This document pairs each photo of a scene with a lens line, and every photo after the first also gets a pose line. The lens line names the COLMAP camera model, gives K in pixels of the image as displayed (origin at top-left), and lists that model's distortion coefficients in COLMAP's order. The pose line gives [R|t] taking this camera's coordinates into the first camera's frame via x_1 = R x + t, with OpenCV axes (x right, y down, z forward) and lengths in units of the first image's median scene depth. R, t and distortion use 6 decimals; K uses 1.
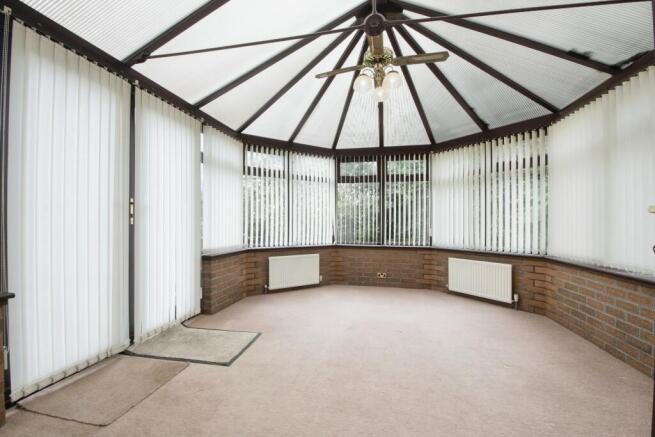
lens RADIAL K [[293.0, 0, 325.6], [0, 293.0, 217.2], [0, 0, 1]] dist [0.000363, -0.000027]
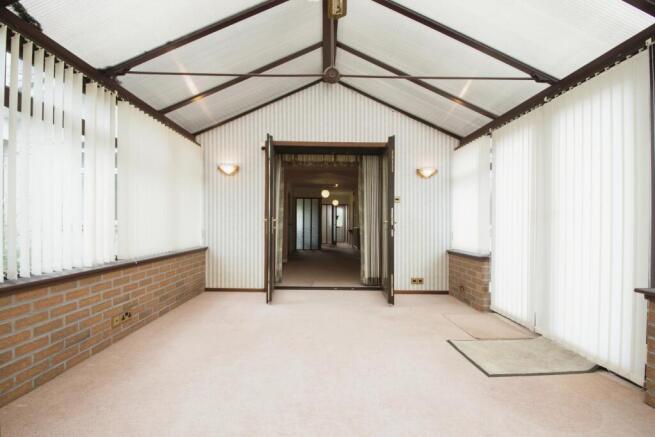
lens RADIAL K [[293.0, 0, 327.1], [0, 293.0, 222.7], [0, 0, 1]] dist [0.000363, -0.000027]
pose [[-0.975366, -0.016271, -0.219993, 0.413569], [-0.012449, 0.999747, -0.018752, 0.037305], [0.220242, -0.015551, -0.975321, 1.998260]]
